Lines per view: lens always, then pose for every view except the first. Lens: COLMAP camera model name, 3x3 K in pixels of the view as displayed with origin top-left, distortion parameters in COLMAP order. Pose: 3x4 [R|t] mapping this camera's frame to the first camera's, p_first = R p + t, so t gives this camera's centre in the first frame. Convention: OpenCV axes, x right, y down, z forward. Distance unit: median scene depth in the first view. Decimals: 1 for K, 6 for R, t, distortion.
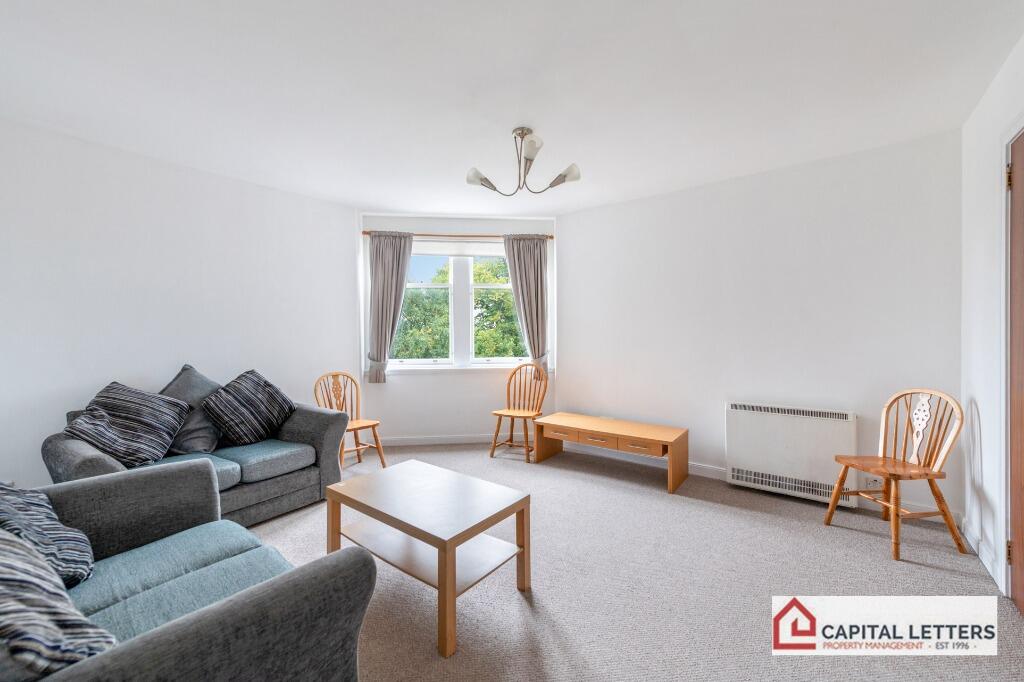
lens RADIAL K [[409.8, 0, 512.0], [0, 409.8, 341.0], [0, 0, 1]] dist [0.000170, 0.000024]
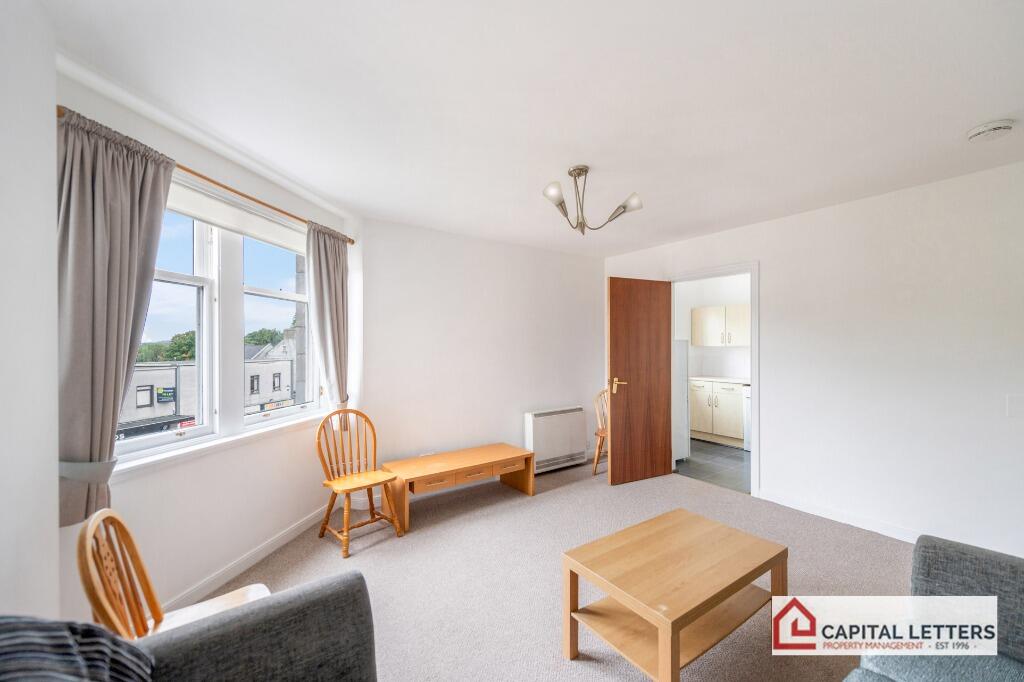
lens RADIAL K [[409.8, 0, 512.0], [0, 409.8, 341.0], [0, 0, 1]] dist [0.000170, 0.000024]
pose [[0.275211, 0.016709, 0.961239, -0.578419], [0.017717, 0.999591, -0.022448, -0.043298], [-0.961221, 0.023208, 0.274802, 0.511559]]
